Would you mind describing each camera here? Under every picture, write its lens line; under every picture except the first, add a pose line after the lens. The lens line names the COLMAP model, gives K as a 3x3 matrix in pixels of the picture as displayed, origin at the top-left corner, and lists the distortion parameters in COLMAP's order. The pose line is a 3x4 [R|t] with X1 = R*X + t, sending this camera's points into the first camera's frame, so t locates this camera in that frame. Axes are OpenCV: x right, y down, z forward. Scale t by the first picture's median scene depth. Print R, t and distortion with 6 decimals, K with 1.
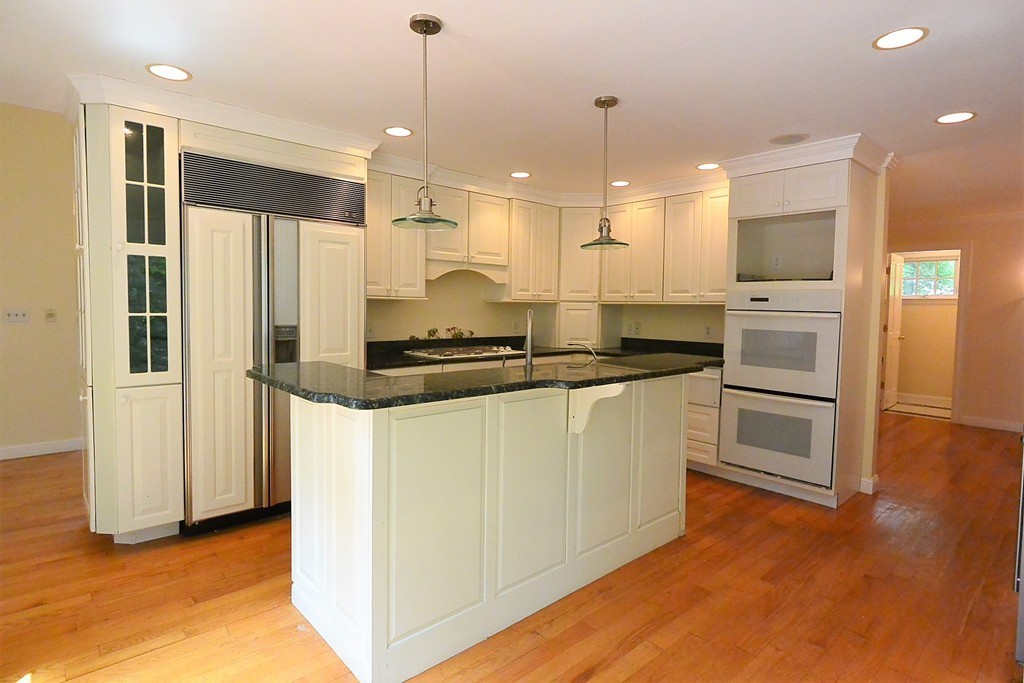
lens RADIAL K [[528.5, 0, 510.4], [0, 528.5, 334.4], [0, 0, 1]] dist [-0.005674, -0.001214]
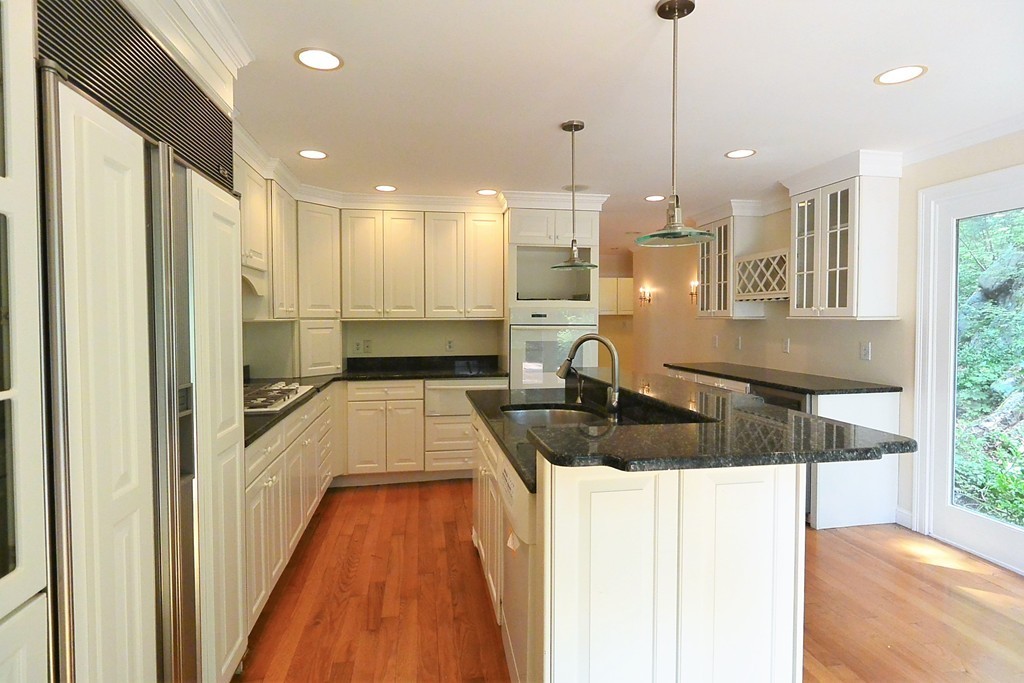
lens RADIAL K [[528.5, 0, 510.4], [0, 528.5, 334.4], [0, 0, 1]] dist [-0.005674, -0.001214]
pose [[0.530228, -0.042378, 0.846795, -0.496368], [0.055883, 0.998325, 0.014969, -0.039962], [-0.846011, 0.039385, 0.531708, 0.376076]]
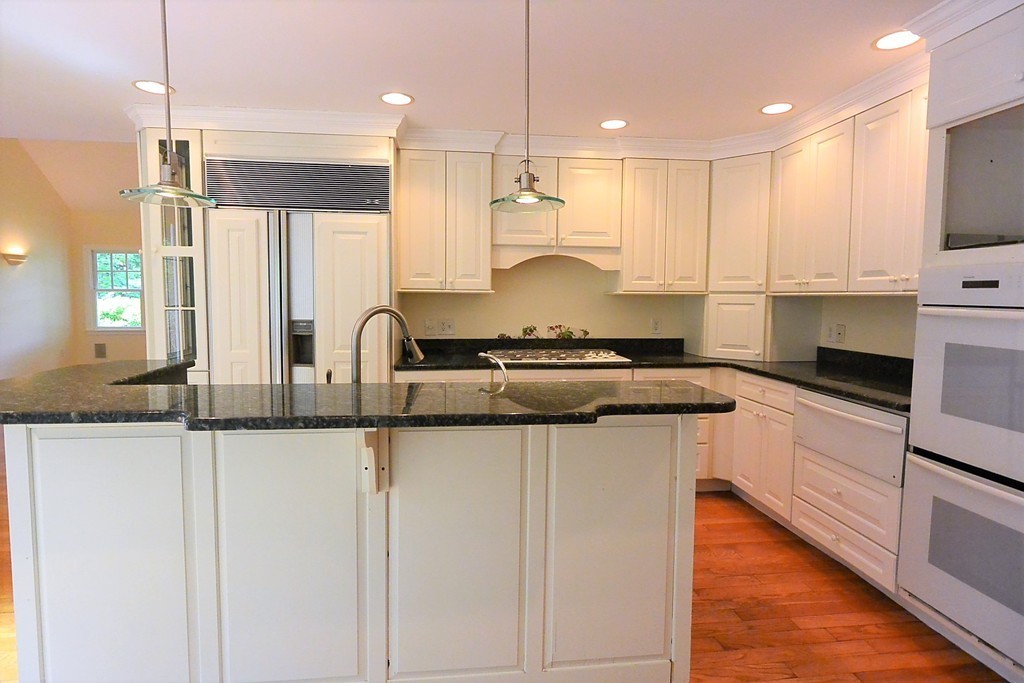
lens RADIAL K [[528.5, 0, 510.4], [0, 528.5, 334.4], [0, 0, 1]] dist [-0.005674, -0.001214]
pose [[0.814644, 0.033959, -0.578966, 0.352559], [-0.027179, 0.999423, 0.020378, -0.015674], [0.579324, -0.000865, 0.815097, 0.312311]]
